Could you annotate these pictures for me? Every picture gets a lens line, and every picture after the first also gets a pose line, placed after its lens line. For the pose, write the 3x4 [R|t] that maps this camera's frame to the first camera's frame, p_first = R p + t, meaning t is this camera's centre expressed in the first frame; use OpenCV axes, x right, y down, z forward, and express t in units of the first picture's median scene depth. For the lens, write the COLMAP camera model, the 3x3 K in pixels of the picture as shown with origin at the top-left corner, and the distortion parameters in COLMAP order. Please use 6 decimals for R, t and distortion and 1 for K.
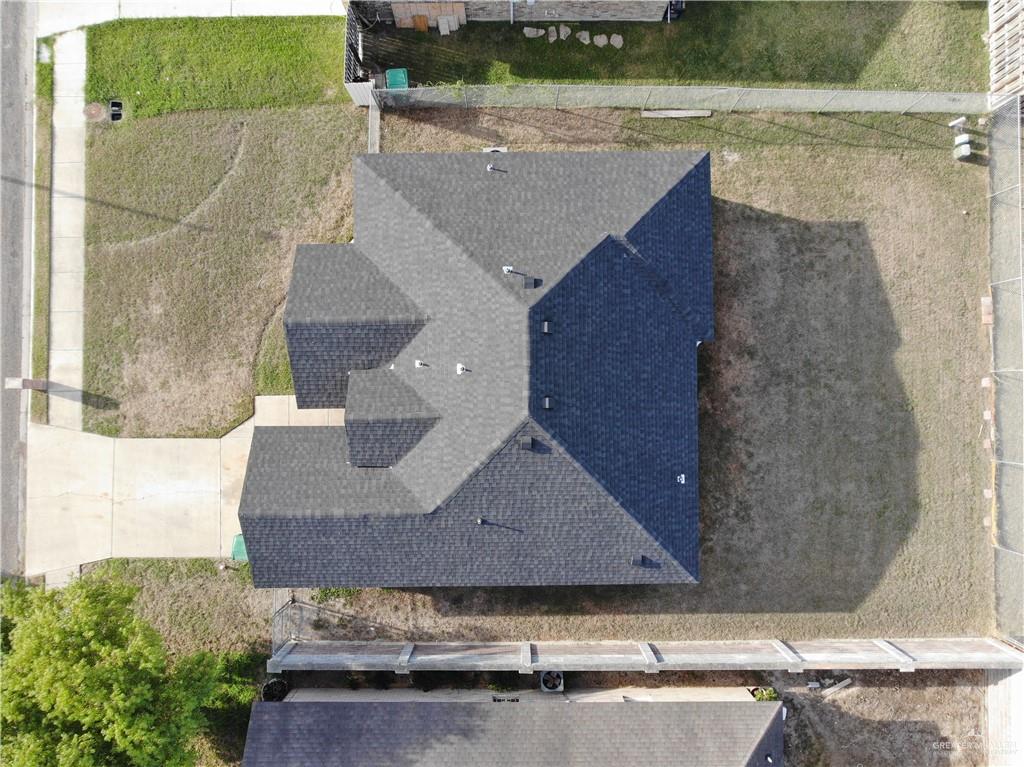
lens RADIAL K [[760.1, 0, 519.2], [0, 760.1, 382.5], [0, 0, 1]] dist [-0.009395, -0.001136]
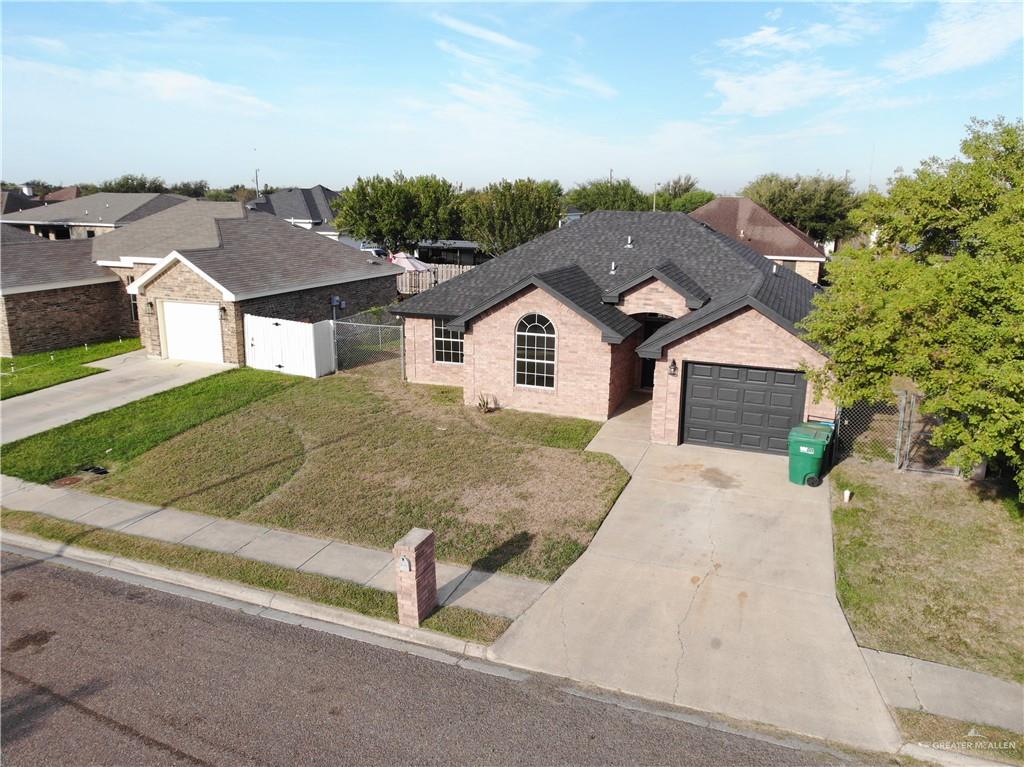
lens RADIAL K [[760.1, 0, 519.2], [0, 760.1, 382.5], [0, 0, 1]] dist [-0.009395, -0.001136]
pose [[0.358204, -0.233906, 0.903868, -0.976907], [0.933050, 0.124187, -0.337631, 0.187983], [-0.033275, 0.964295, 0.262730, 0.753443]]
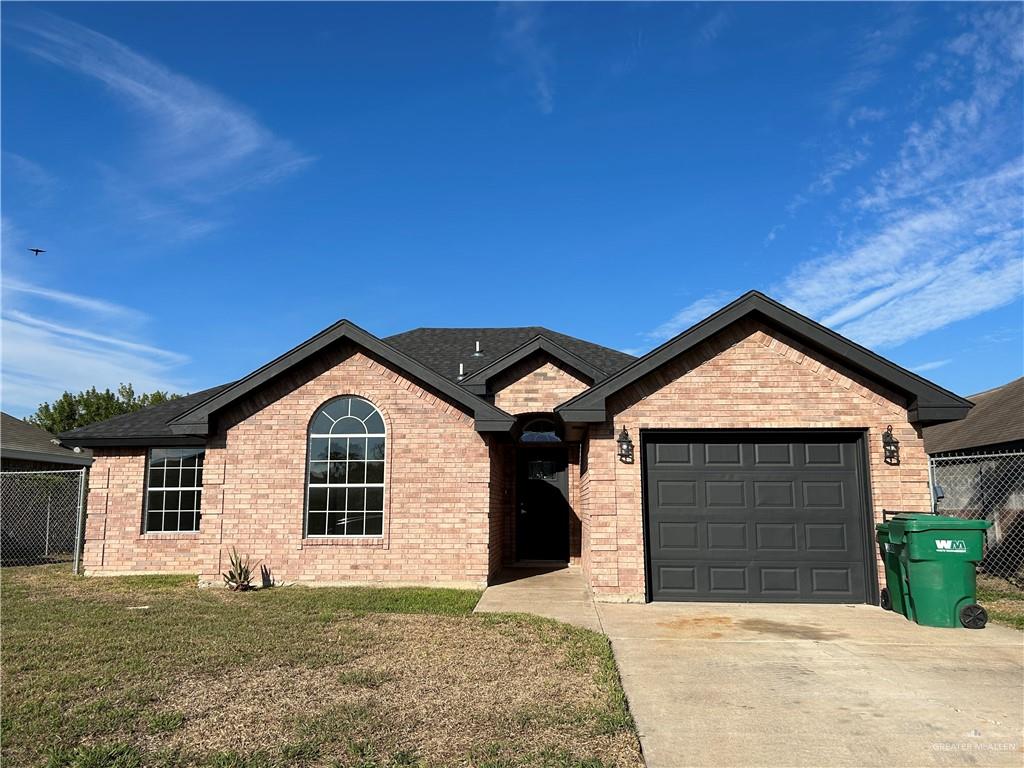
lens RADIAL K [[768.7, 0, 507.9], [0, 768.7, 388.5], [0, 0, 1]] dist [0.083644, -0.141680]
pose [[0.077017, 0.137056, 0.987565, -0.675862], [0.996706, 0.014673, -0.079766, 0.056694], [-0.025423, 0.990455, -0.135474, 0.942606]]
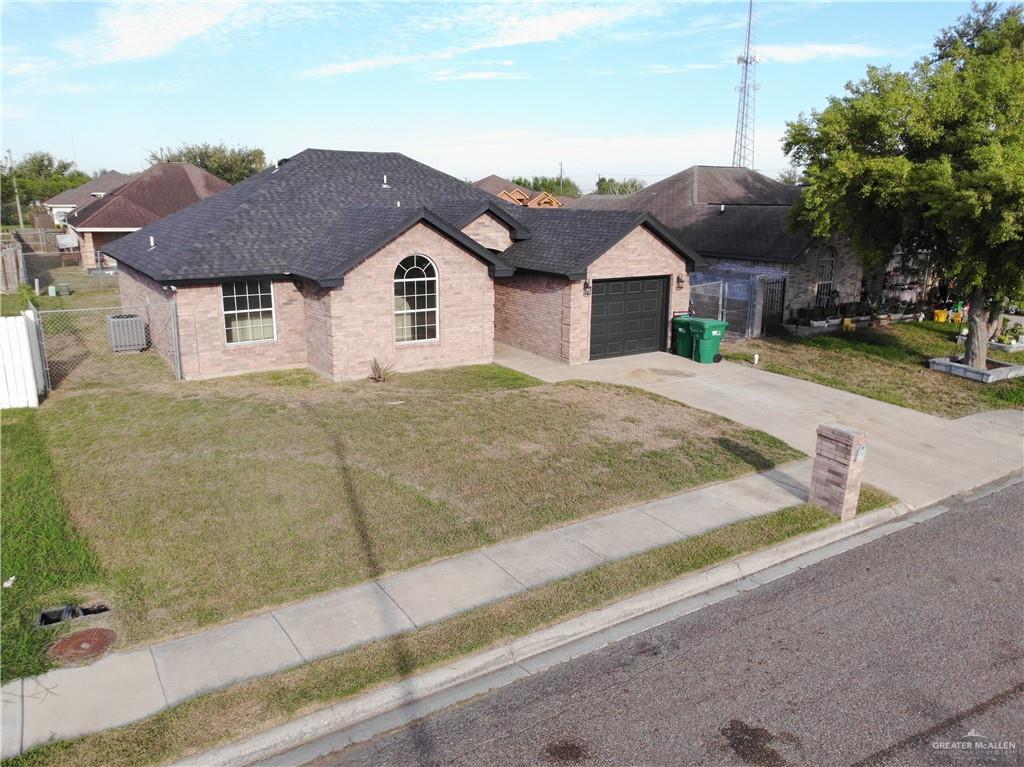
lens RADIAL K [[760.1, 0, 519.2], [0, 760.1, 382.5], [0, 0, 1]] dist [-0.009395, -0.001136]
pose [[-0.545387, -0.222029, 0.808243, -0.865650], [0.837059, -0.094313, 0.538923, -0.365376], [-0.043428, 0.970468, 0.237288, 0.836211]]
